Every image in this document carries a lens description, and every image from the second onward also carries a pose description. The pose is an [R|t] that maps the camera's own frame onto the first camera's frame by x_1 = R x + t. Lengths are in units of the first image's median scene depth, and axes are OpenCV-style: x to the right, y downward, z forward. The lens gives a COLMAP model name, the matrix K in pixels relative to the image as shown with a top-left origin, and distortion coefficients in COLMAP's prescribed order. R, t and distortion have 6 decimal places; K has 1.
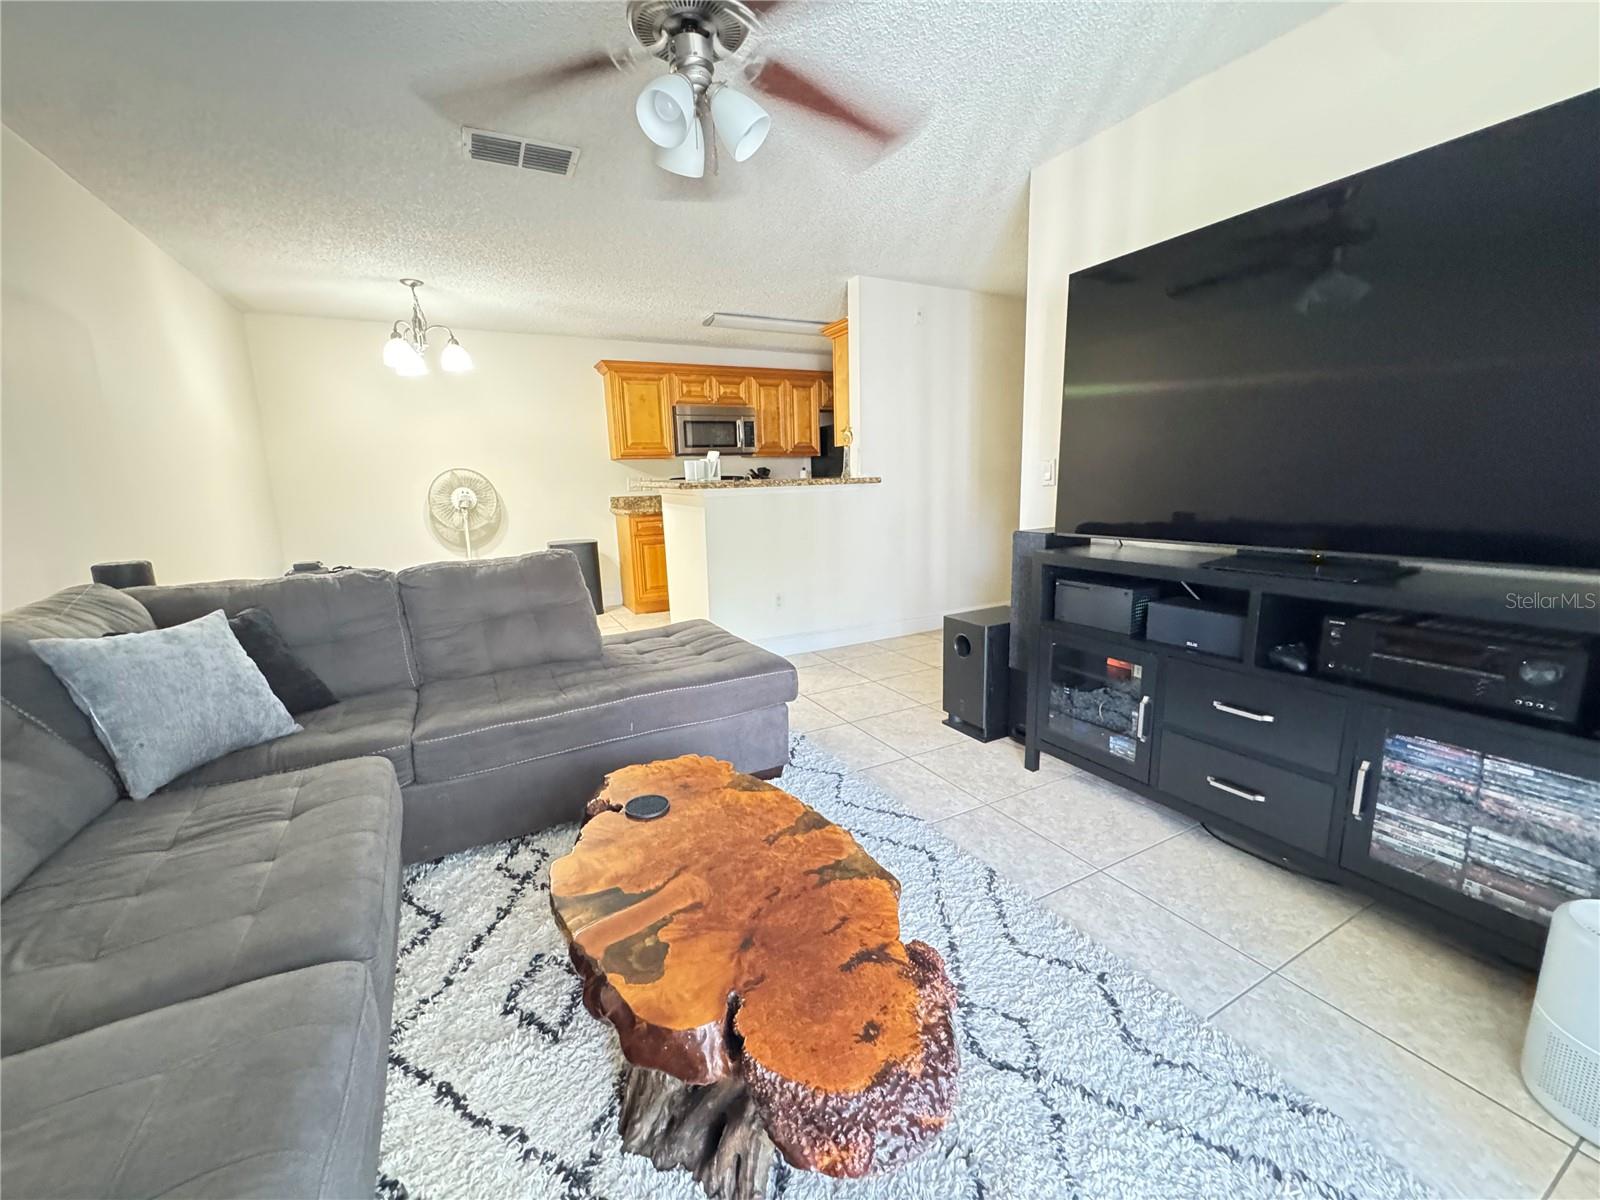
lens RADIAL K [[642.8, 0, 800.0], [0, 642.8, 600.0], [0, 0, 1]] dist [-0.003473, 0.000317]
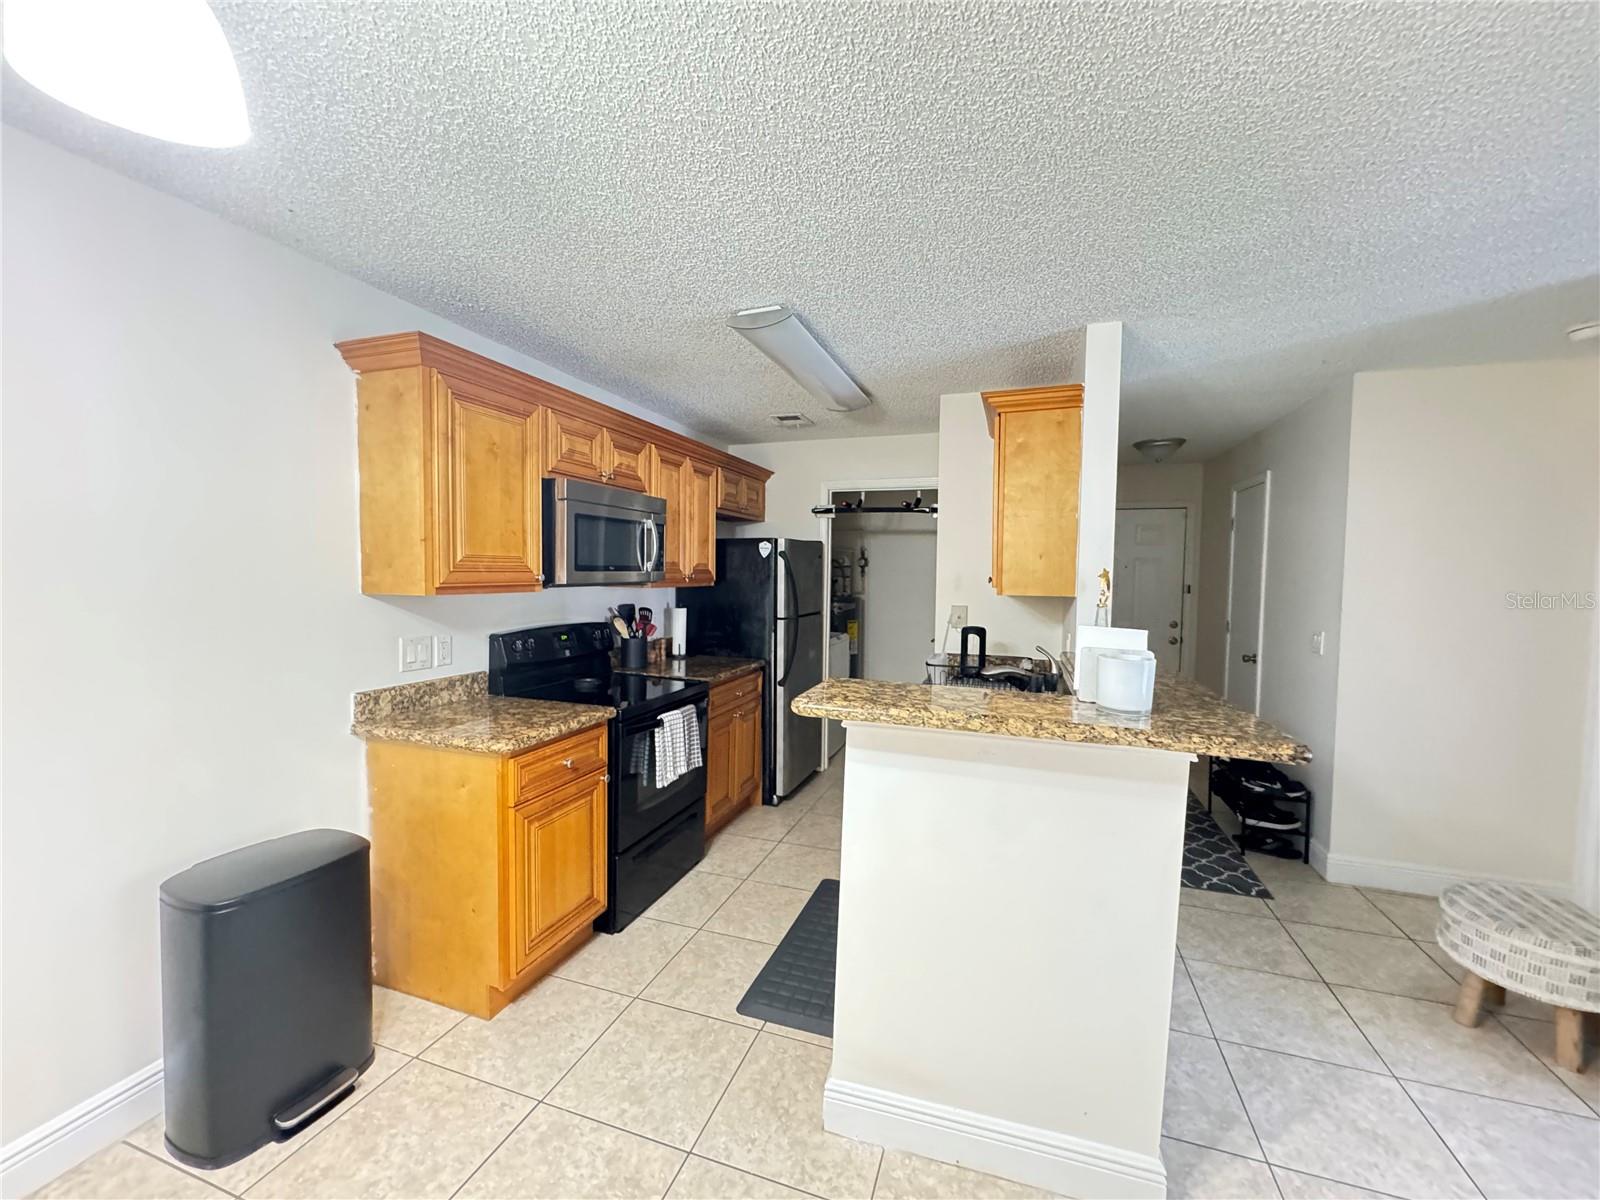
lens RADIAL K [[642.8, 0, 800.0], [0, 642.8, 600.0], [0, 0, 1]] dist [-0.003473, 0.000317]
pose [[0.729499, 0.009180, 0.683921, -0.371072], [0.095762, 0.988691, -0.115415, -0.149986], [-0.677245, 0.149689, 0.720369, 0.573636]]
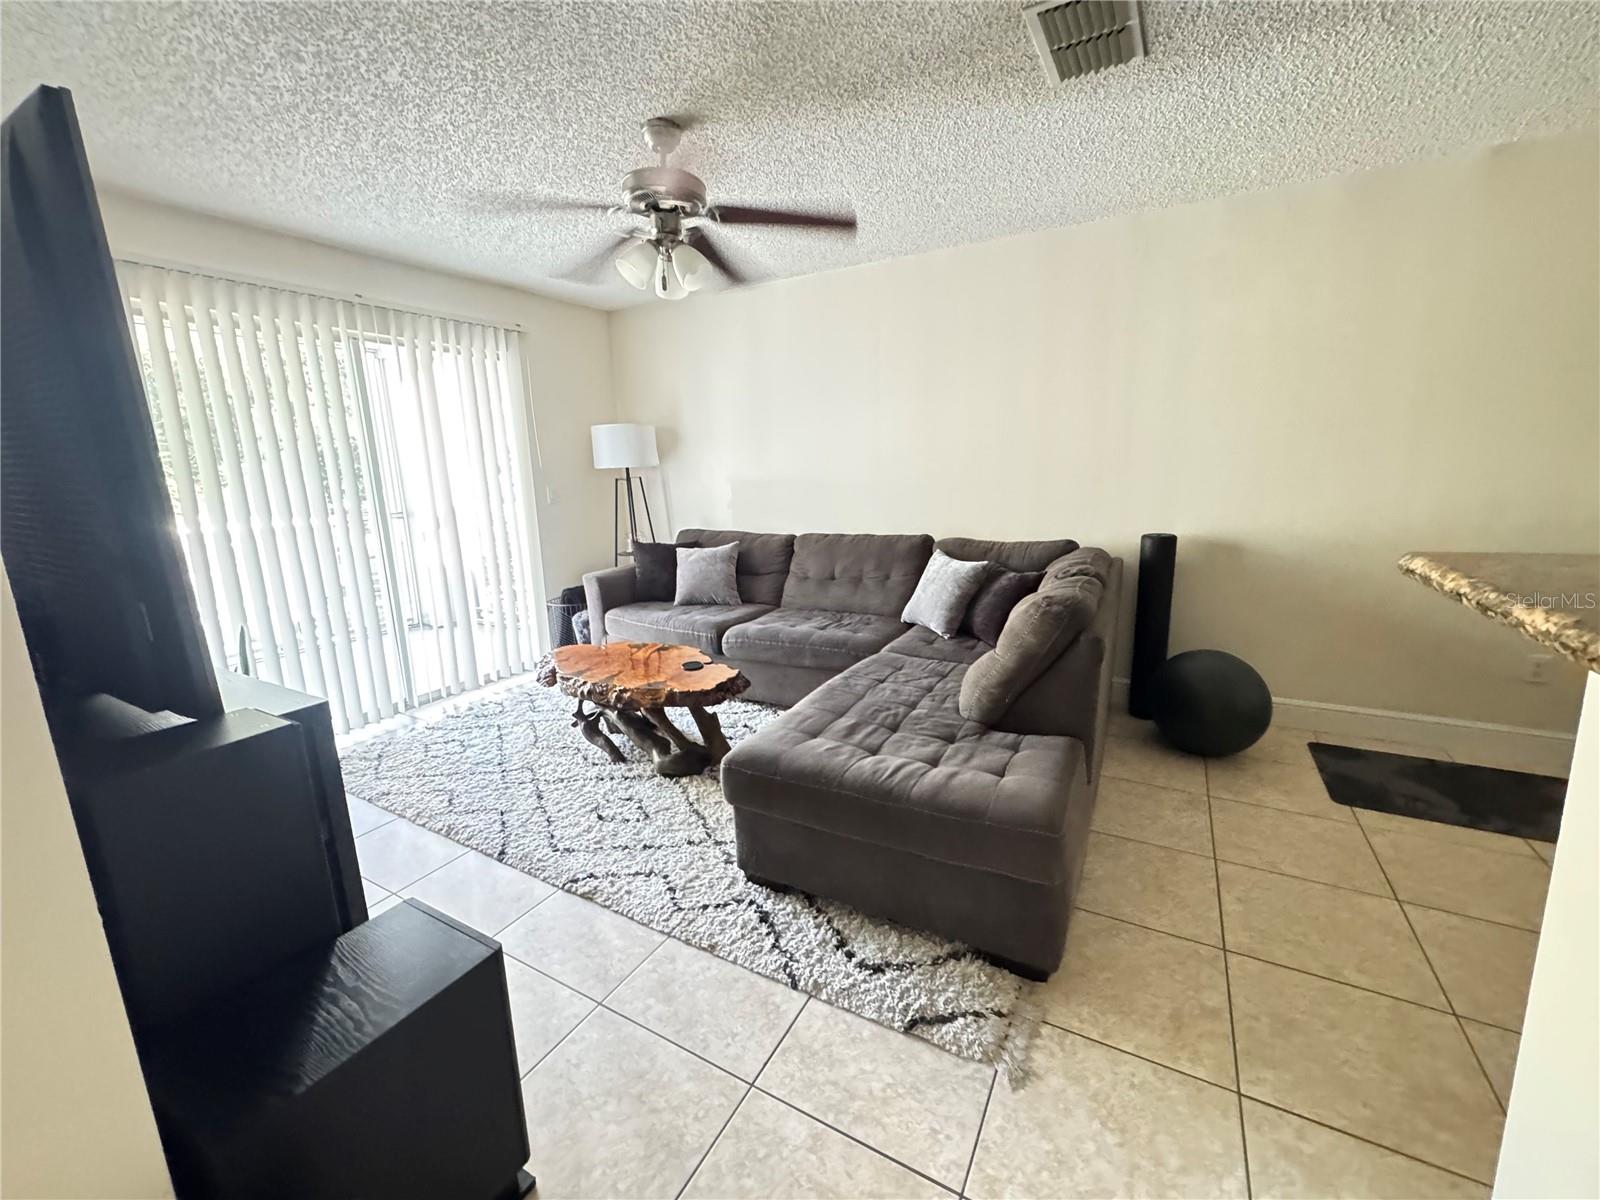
lens RADIAL K [[651.9, 0, 800.0], [0, 651.9, 600.0], [0, 0, 1]] dist [0.000516, 0.000140]
pose [[-0.838165, 0.162881, -0.520528, 0.126382], [-0.048146, 0.928546, 0.368081, -0.157950], [0.543287, 0.333574, -0.770433, 0.667441]]
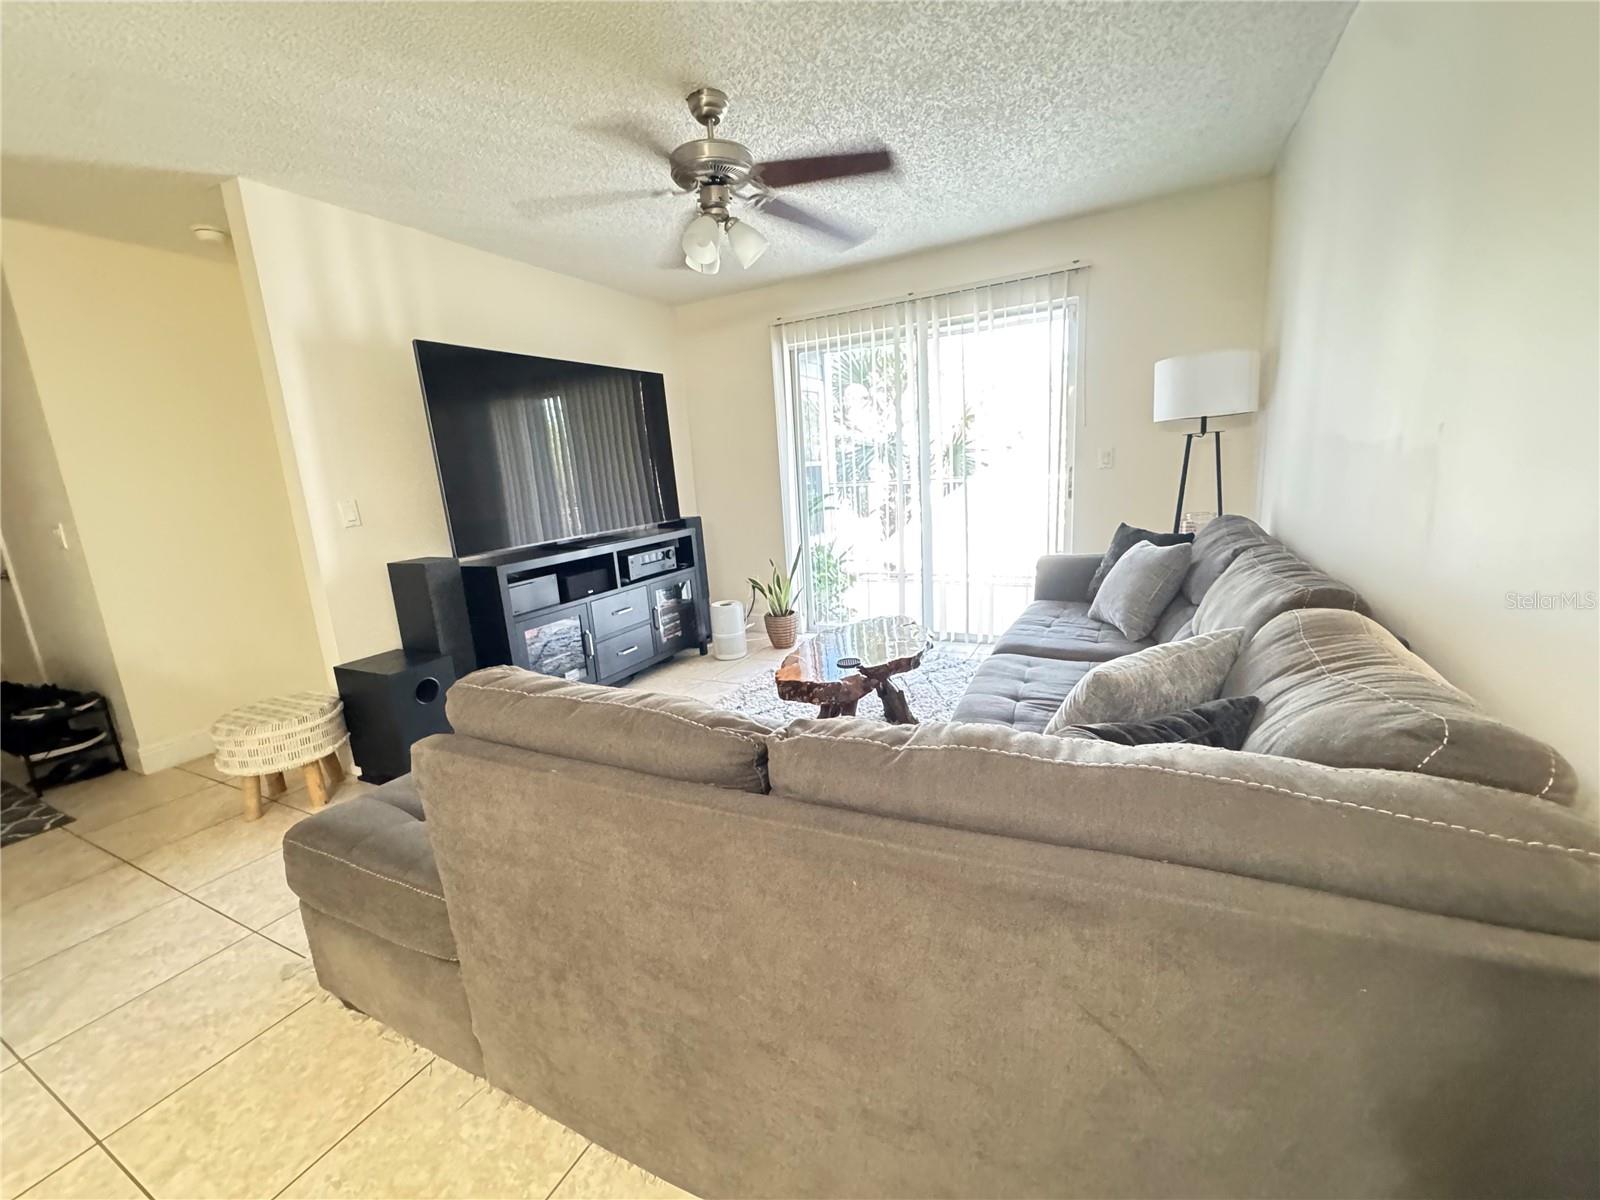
lens RADIAL K [[642.8, 0, 800.0], [0, 642.8, 600.0], [0, 0, 1]] dist [-0.003473, 0.000317]
pose [[-0.575178, -0.100714, 0.811805, -0.401013], [0.232175, 0.931483, 0.280061, -0.093594], [-0.784388, 0.349565, -0.512386, 0.494824]]
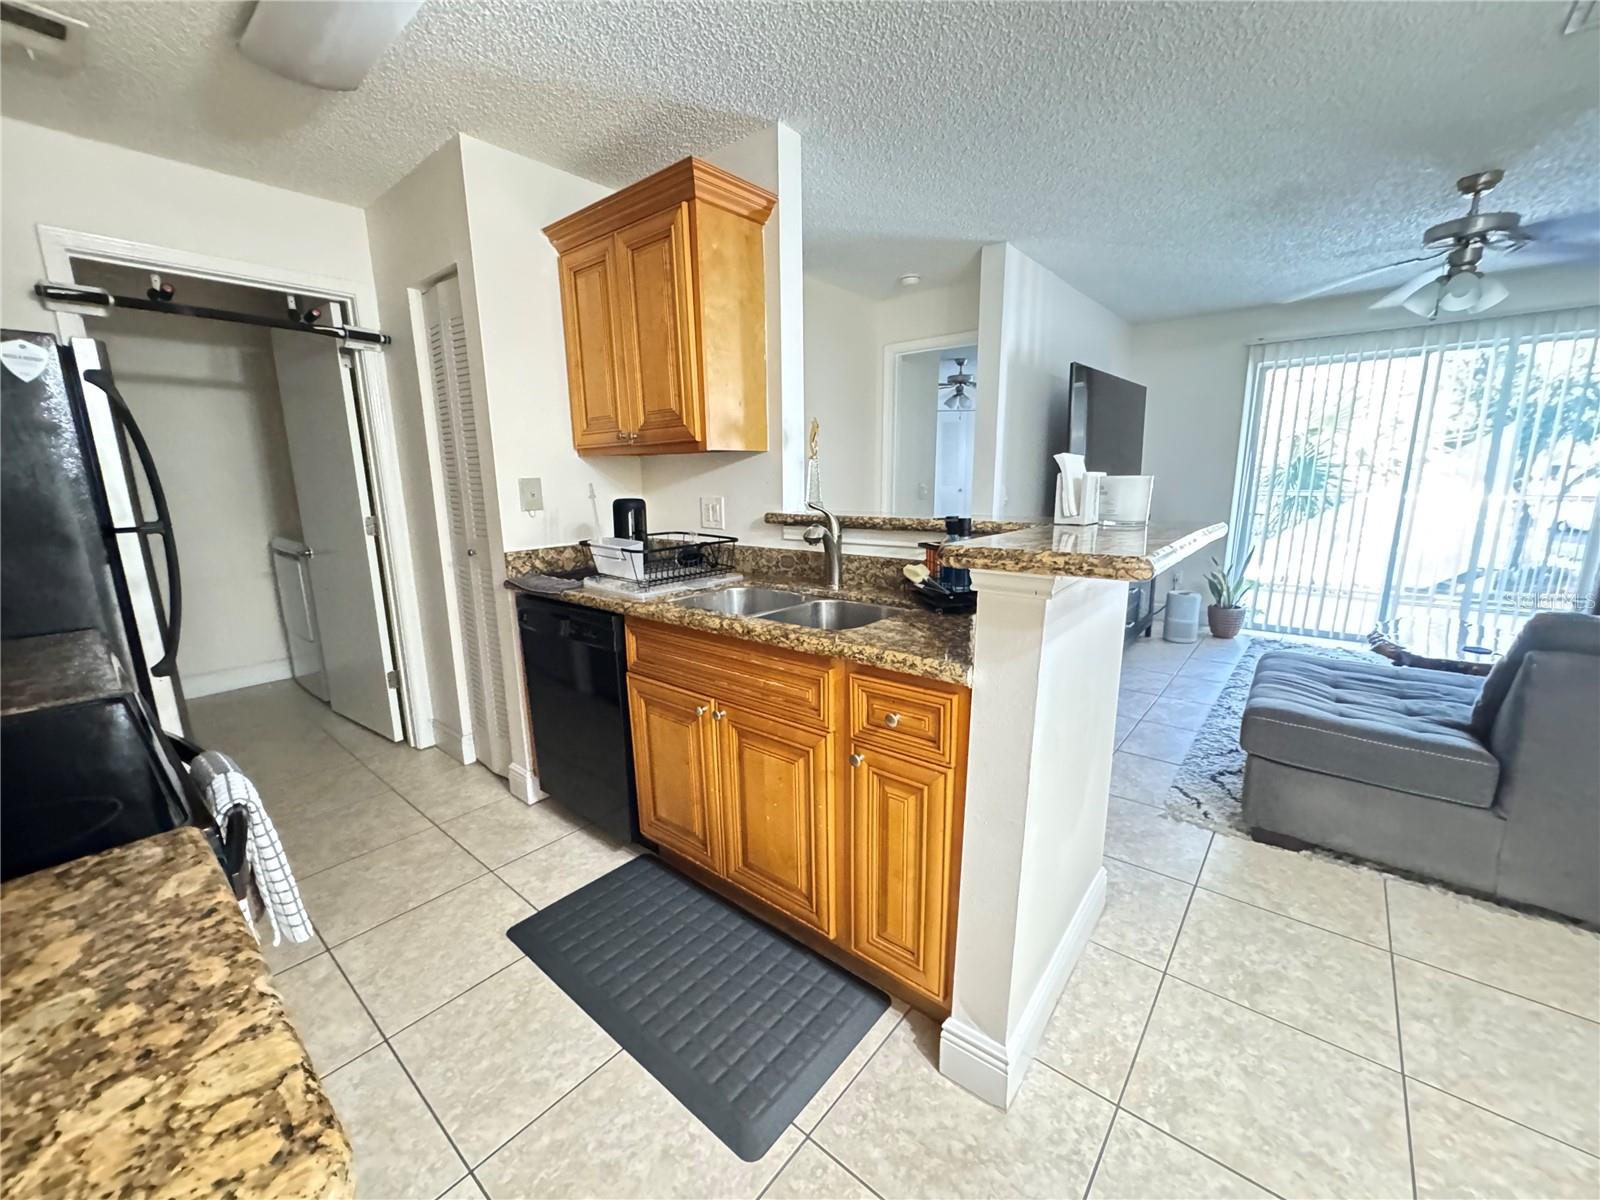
lens RADIAL K [[636.2, 0, 800.0], [0, 636.2, 600.0], [0, 0, 1]] dist [-0.008334, 0.001815]
pose [[-0.374149, -0.150284, 0.915110, -0.314988], [0.199245, 0.950711, 0.237593, -0.187409], [-0.905712, 0.271226, -0.325765, 0.898922]]
